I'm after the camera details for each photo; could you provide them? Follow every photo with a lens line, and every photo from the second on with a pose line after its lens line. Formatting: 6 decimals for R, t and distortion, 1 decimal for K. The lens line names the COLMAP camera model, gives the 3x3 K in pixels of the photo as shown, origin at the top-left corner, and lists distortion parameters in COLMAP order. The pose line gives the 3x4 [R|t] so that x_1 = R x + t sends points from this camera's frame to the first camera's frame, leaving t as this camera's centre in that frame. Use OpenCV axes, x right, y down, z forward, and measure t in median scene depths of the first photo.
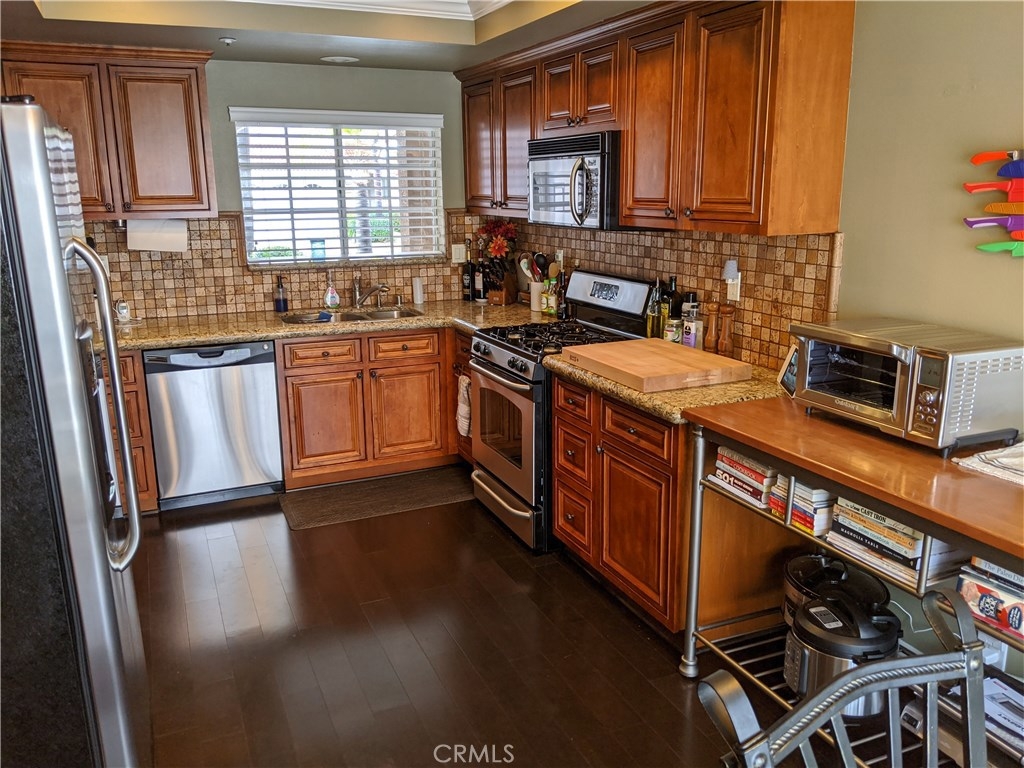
lens RADIAL K [[817.7, 0, 512.7], [0, 817.7, 382.1], [0, 0, 1]] dist [0.047400, -0.066166]
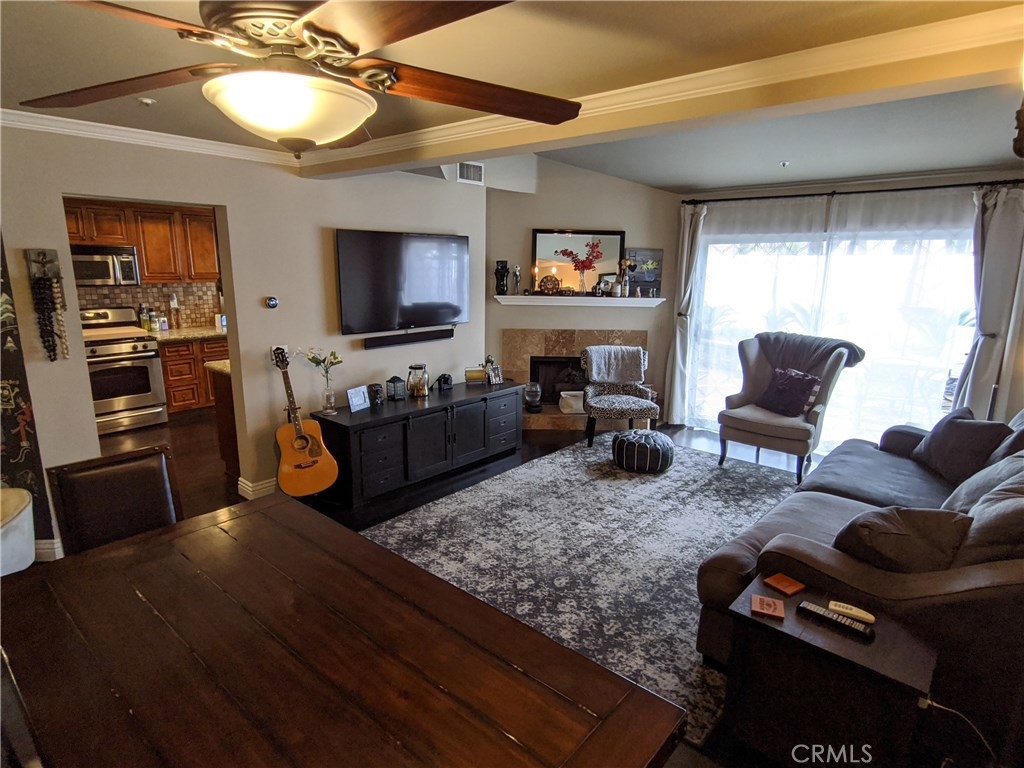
lens RADIAL K [[567.7, 0, 511.3], [0, 567.7, 385.7], [0, 0, 1]] dist [0.001360, 0.001785]
pose [[-0.409051, -0.186177, 0.893317, -2.079463], [0.210962, 0.933150, 0.291078, -0.178667], [-0.887791, 0.307521, -0.342430, 0.741642]]
